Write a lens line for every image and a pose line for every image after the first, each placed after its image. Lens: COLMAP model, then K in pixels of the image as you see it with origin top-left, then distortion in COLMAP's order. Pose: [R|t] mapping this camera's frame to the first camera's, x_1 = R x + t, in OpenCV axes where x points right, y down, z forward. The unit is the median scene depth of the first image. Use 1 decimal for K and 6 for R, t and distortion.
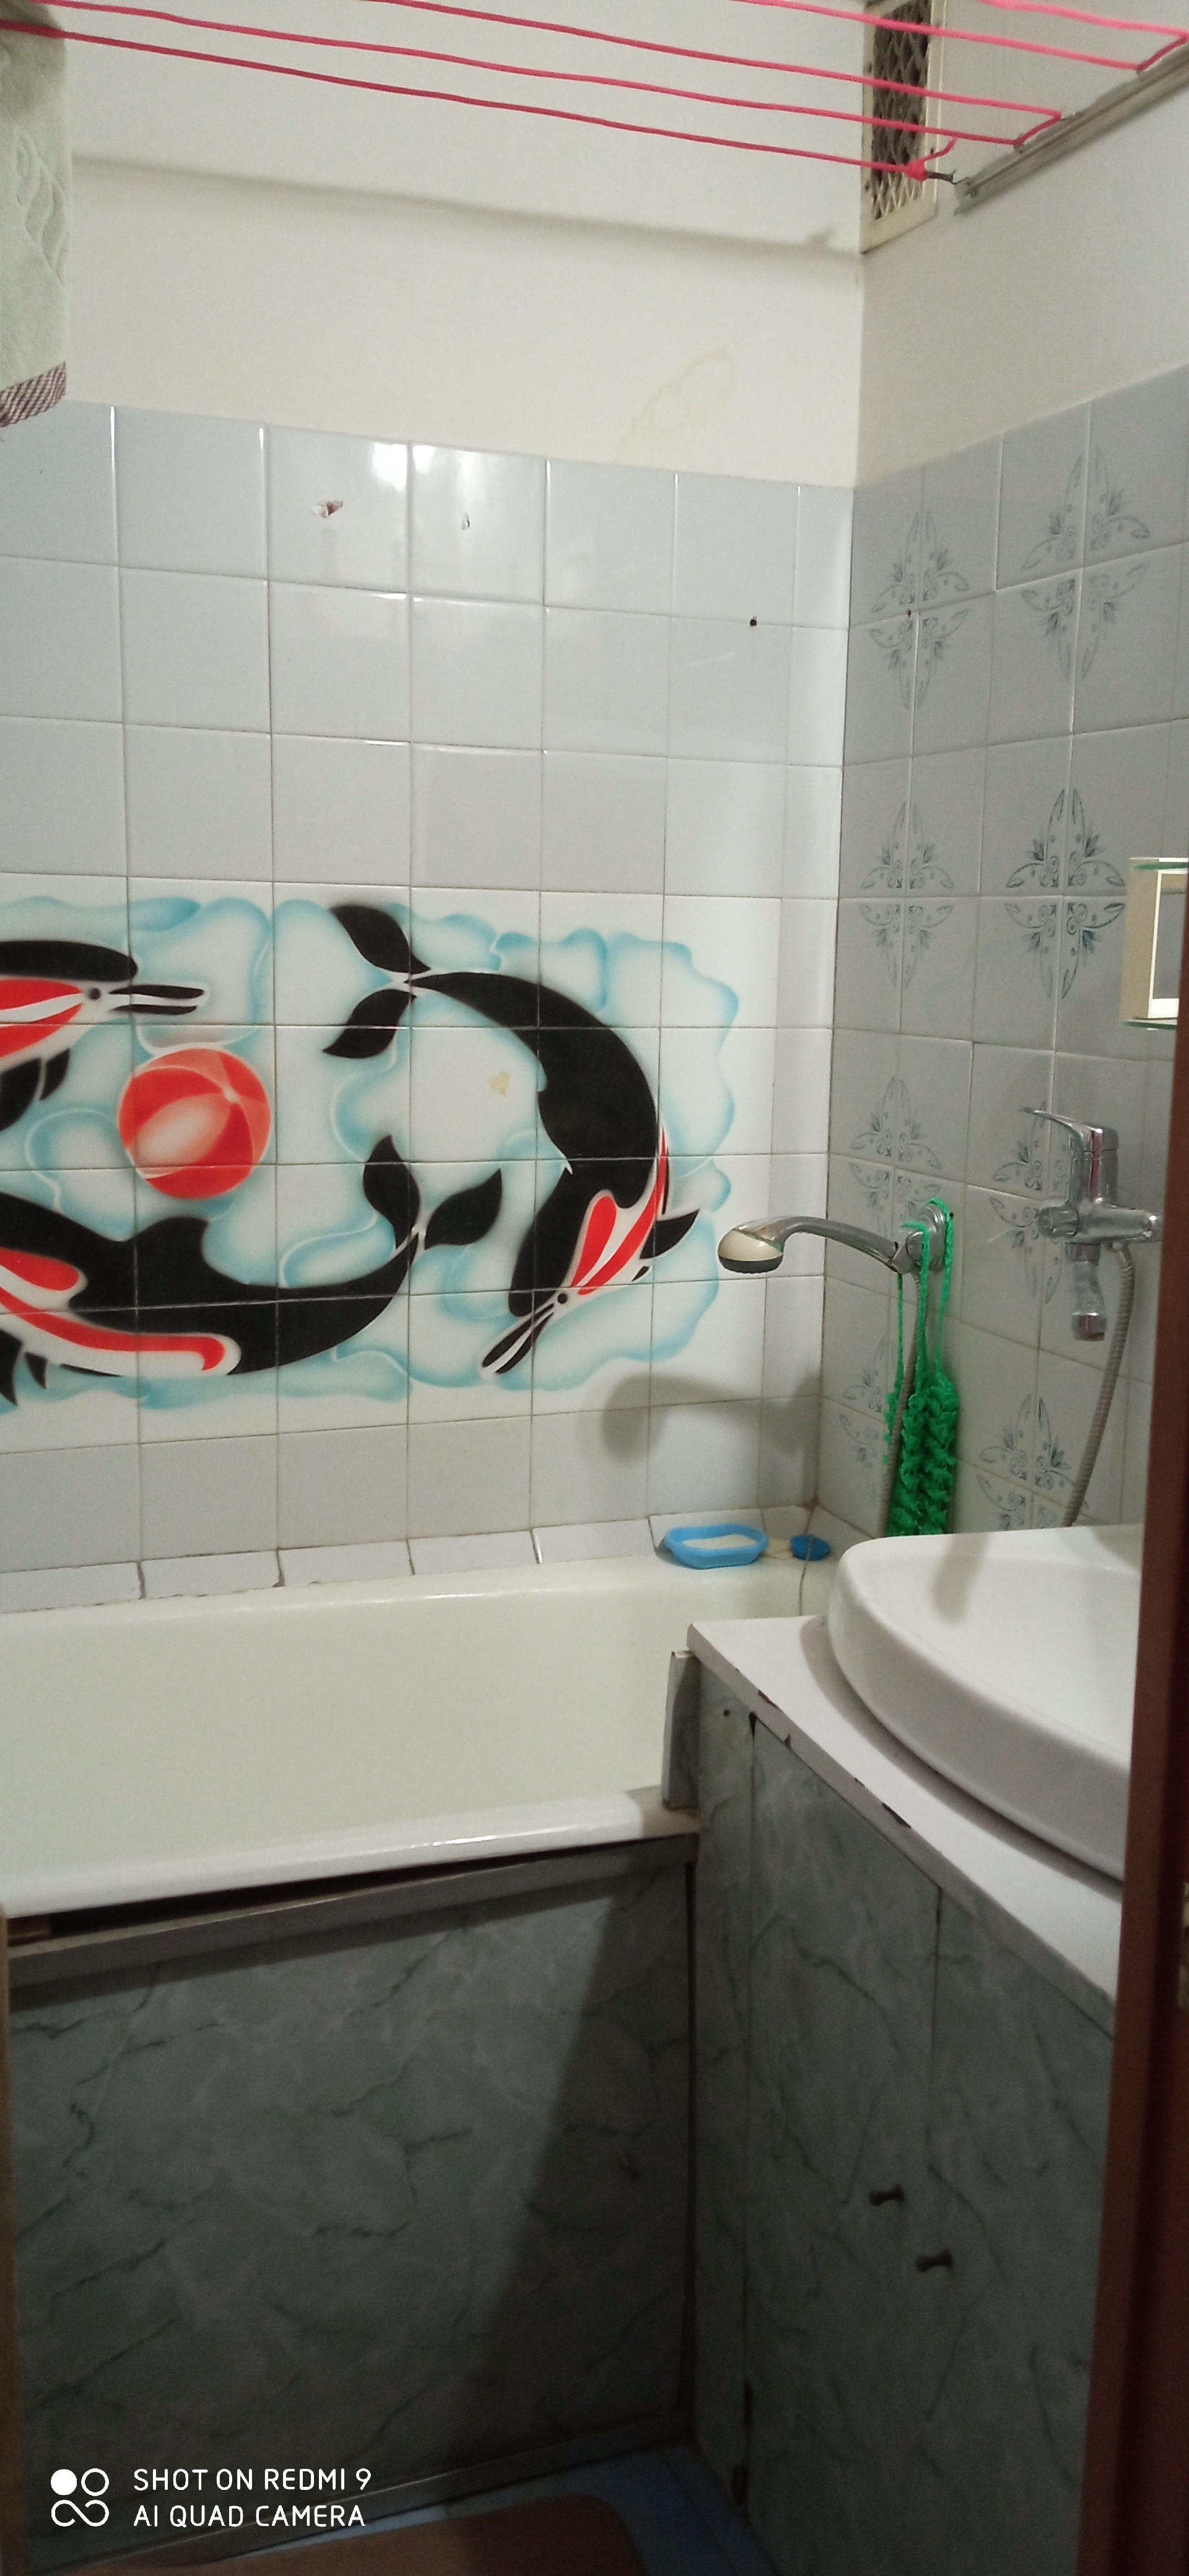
lens RADIAL K [[2124.2, 0, 652.7], [0, 2124.2, 1287.0], [0, 0, 1]] dist [0.096198, -0.197362]
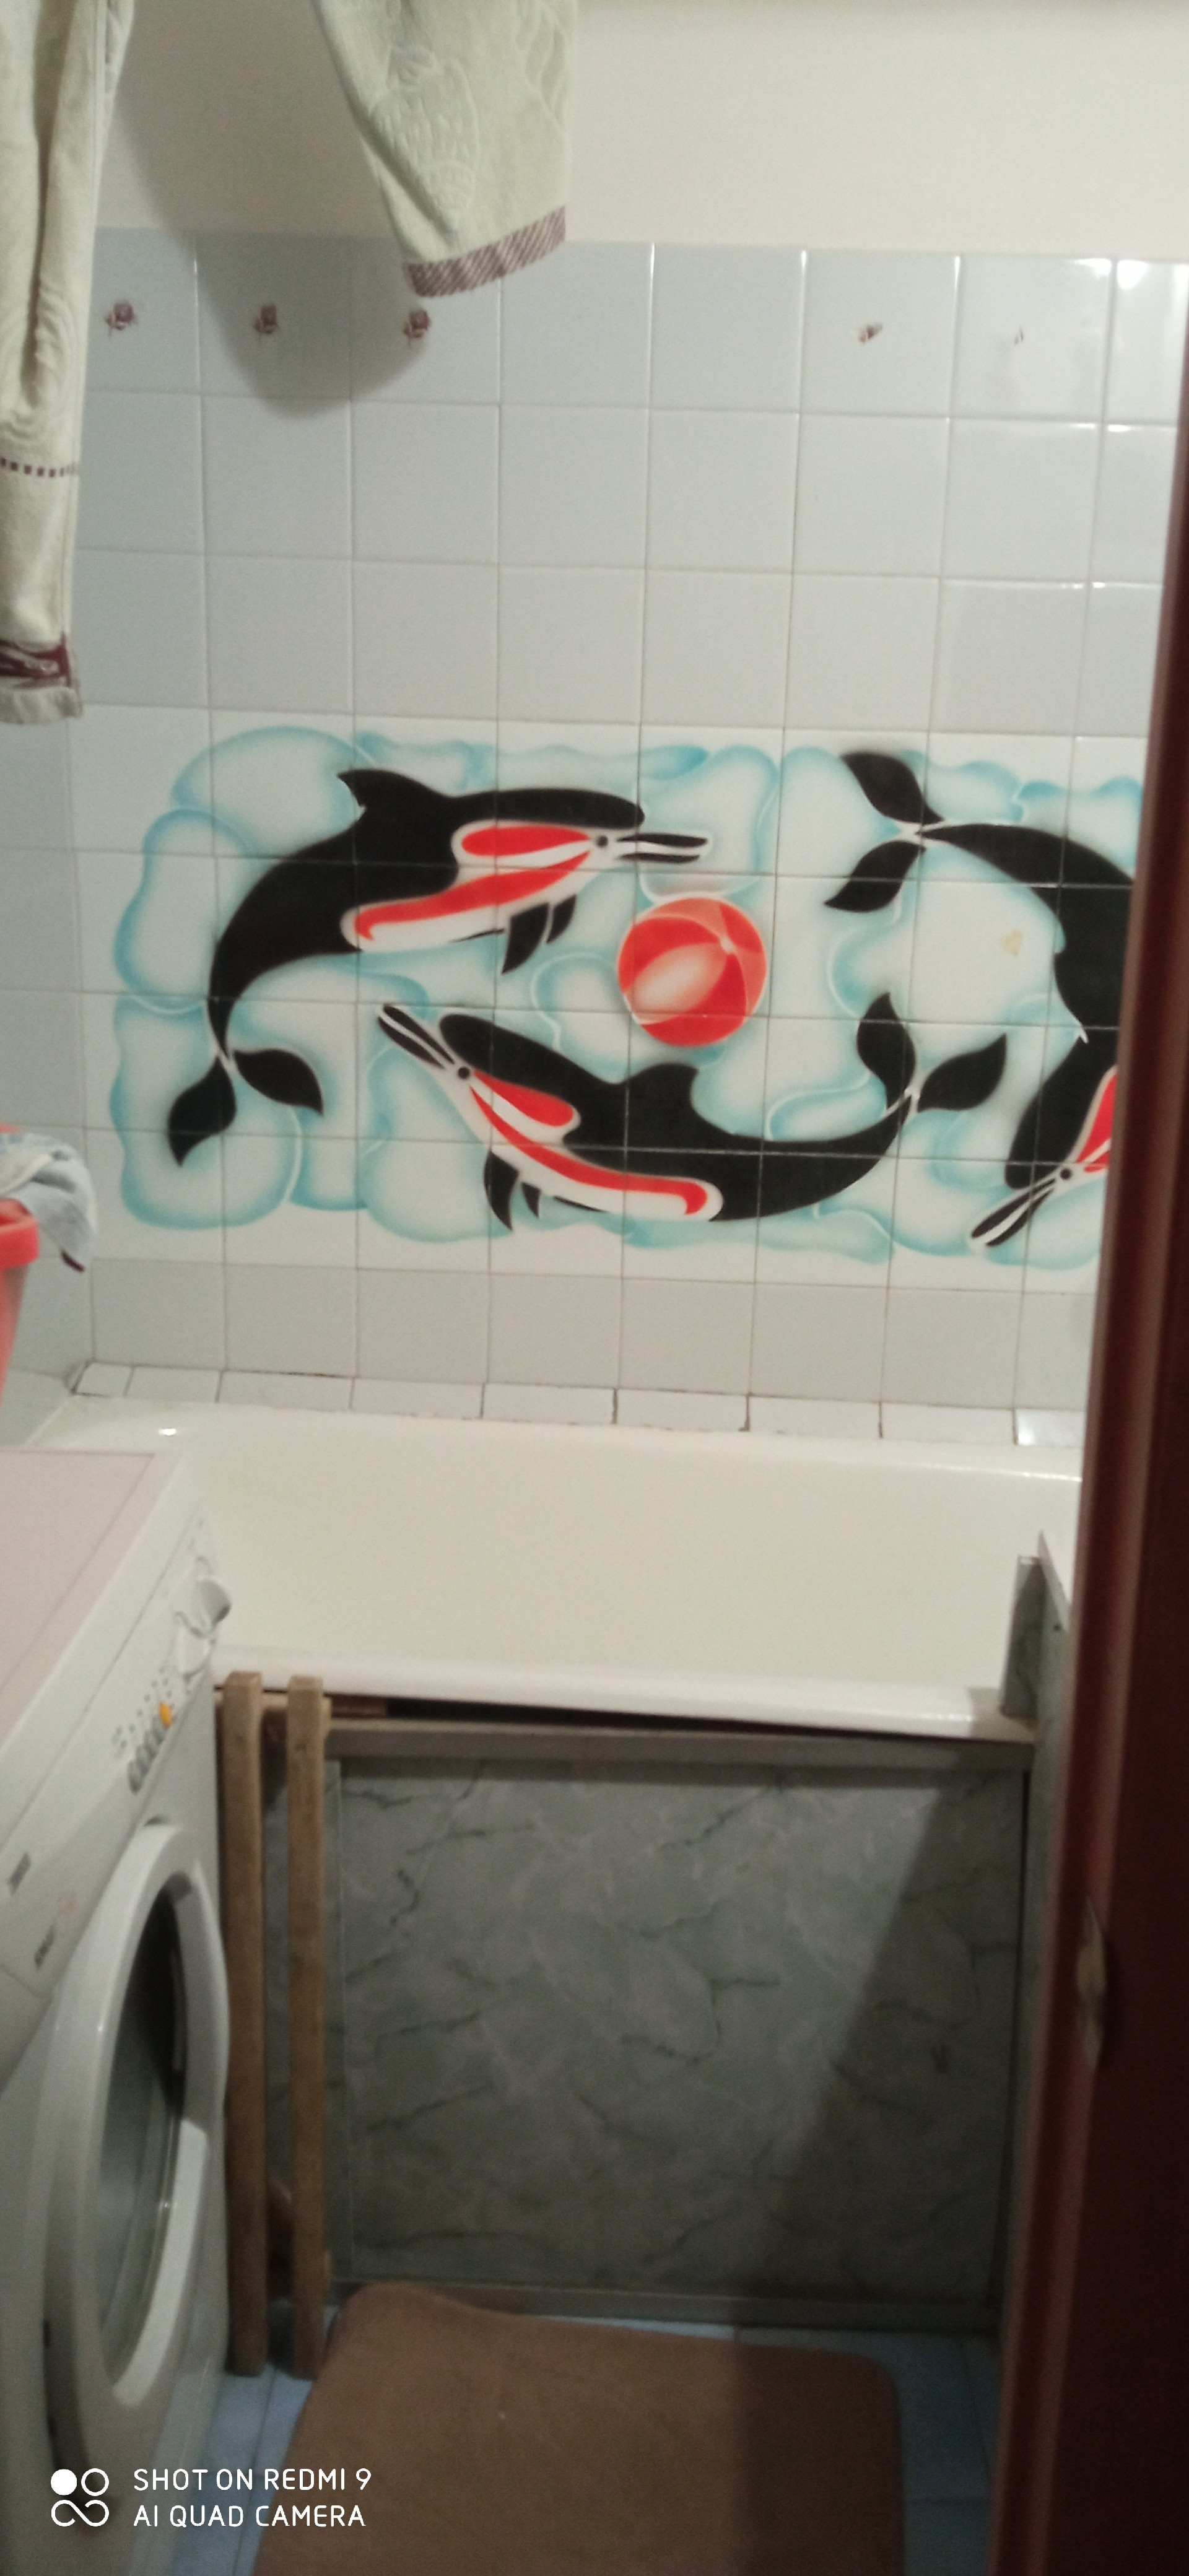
lens RADIAL K [[2124.2, 0, 587.6], [0, 2124.2, 1304.1], [0, 0, 1]] dist [0.096198, -0.197362]
pose [[0.911180, 0.110403, -0.396942, 0.162130], [-0.076886, 0.992069, 0.099436, -0.016776], [0.404772, -0.060084, 0.912442, 0.044184]]
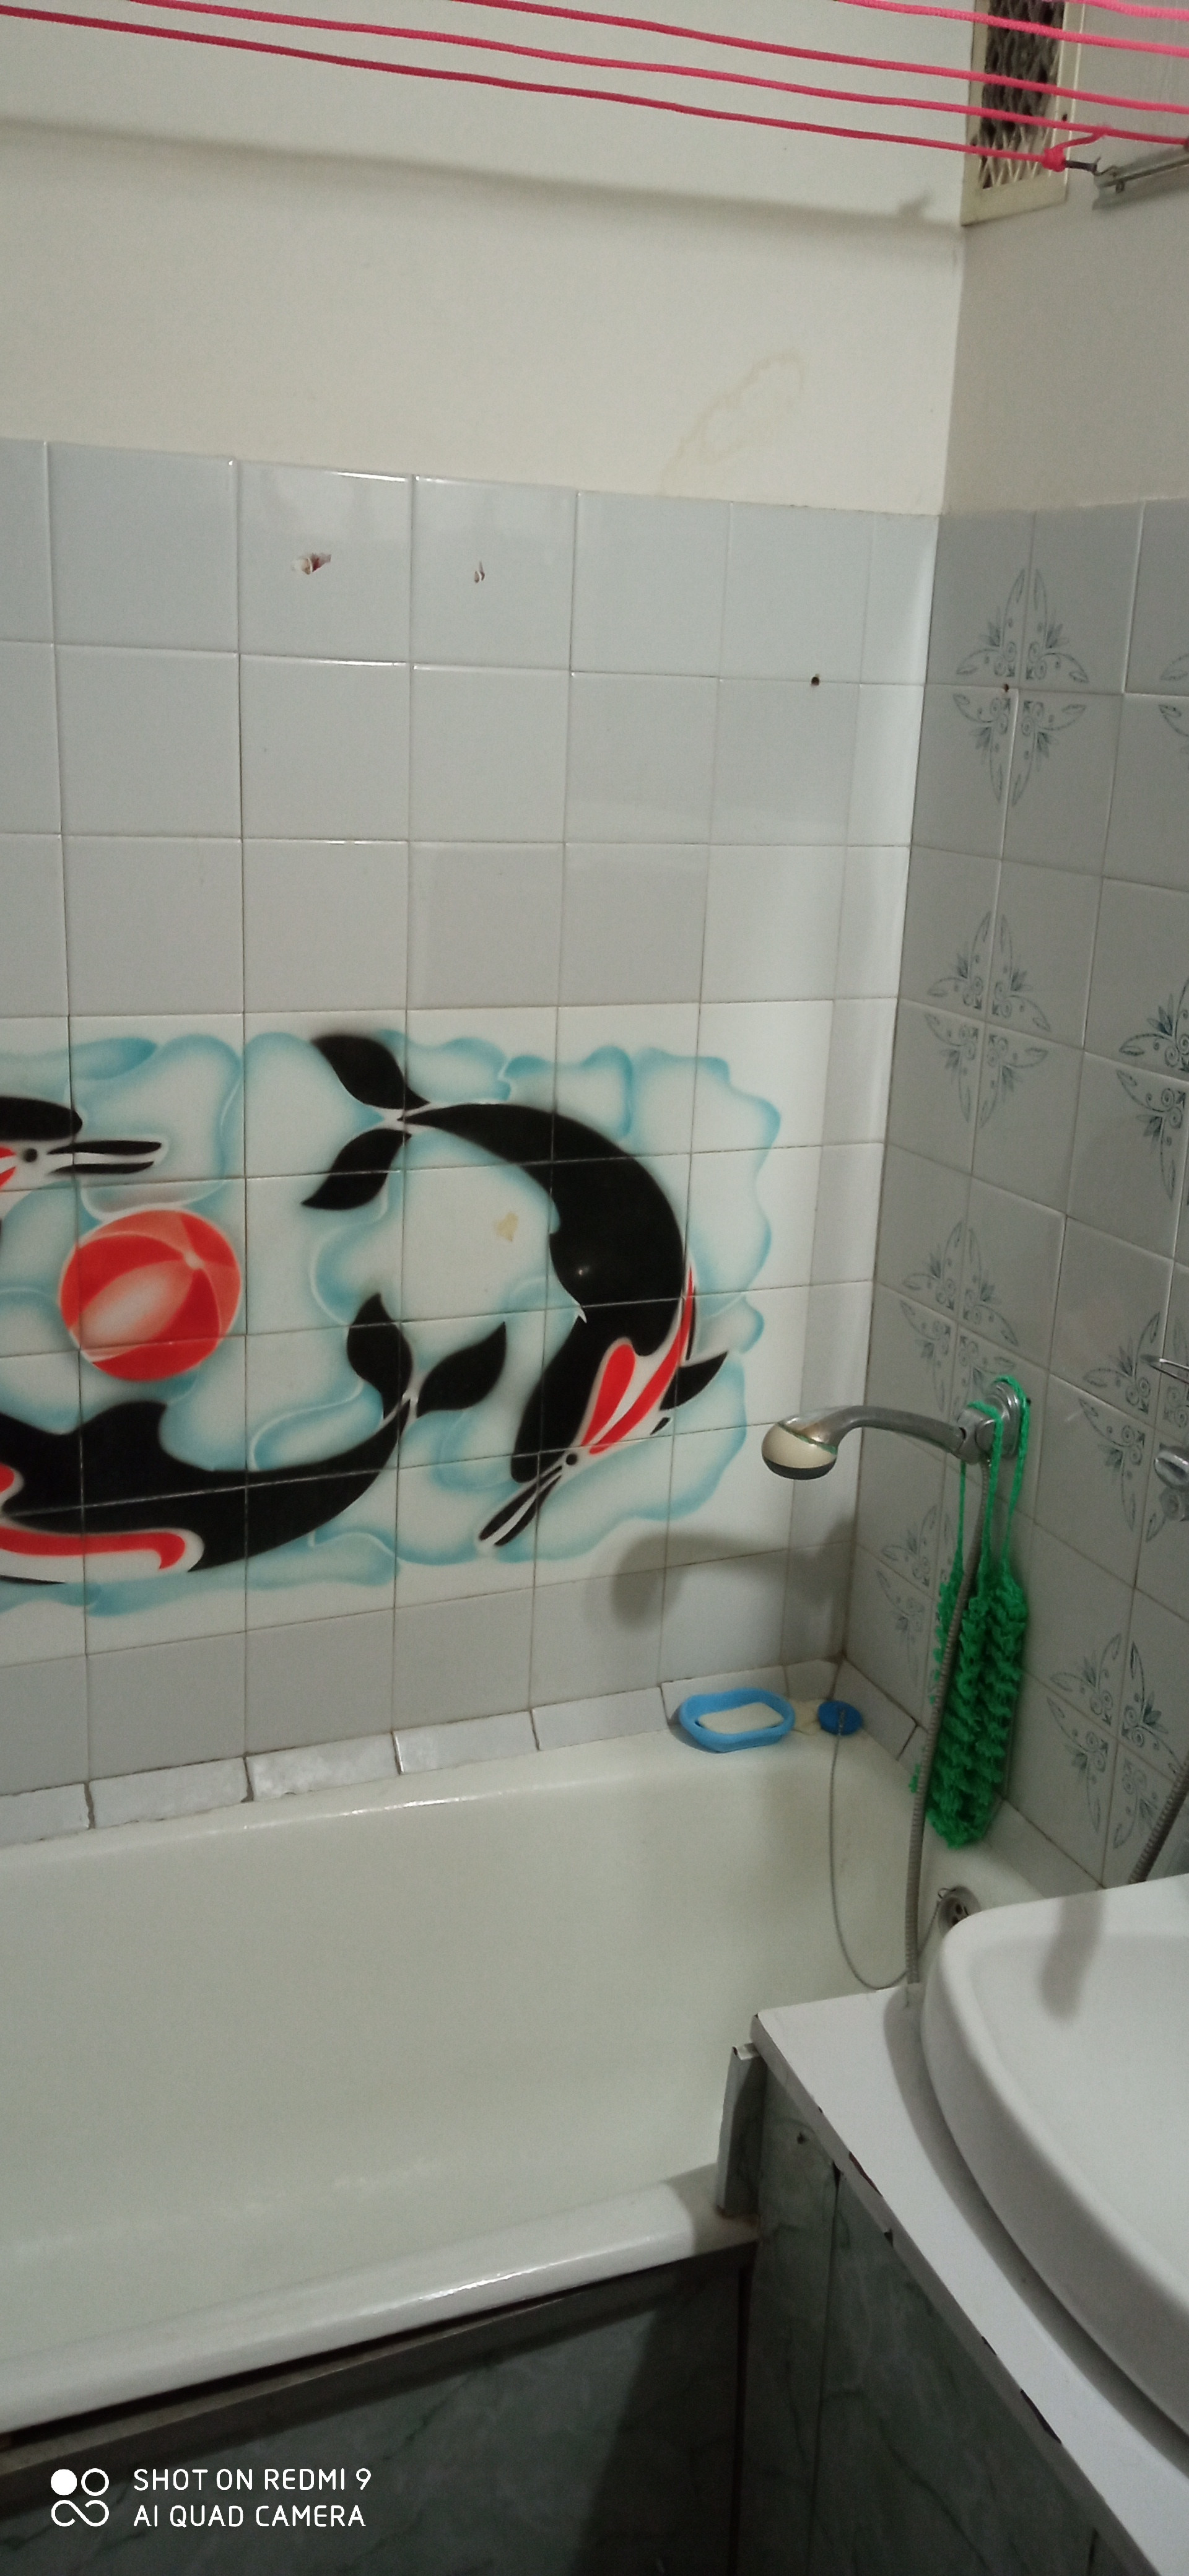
lens RADIAL K [[2124.2, 0, 650.3], [0, 2124.2, 1286.1], [0, 0, 1]] dist [0.096198, -0.197362]
pose [[0.999046, 0.015471, 0.040835, -0.051552], [-0.020244, 0.992666, 0.119180, -0.186612], [-0.038691, -0.119893, 0.992033, 0.153646]]
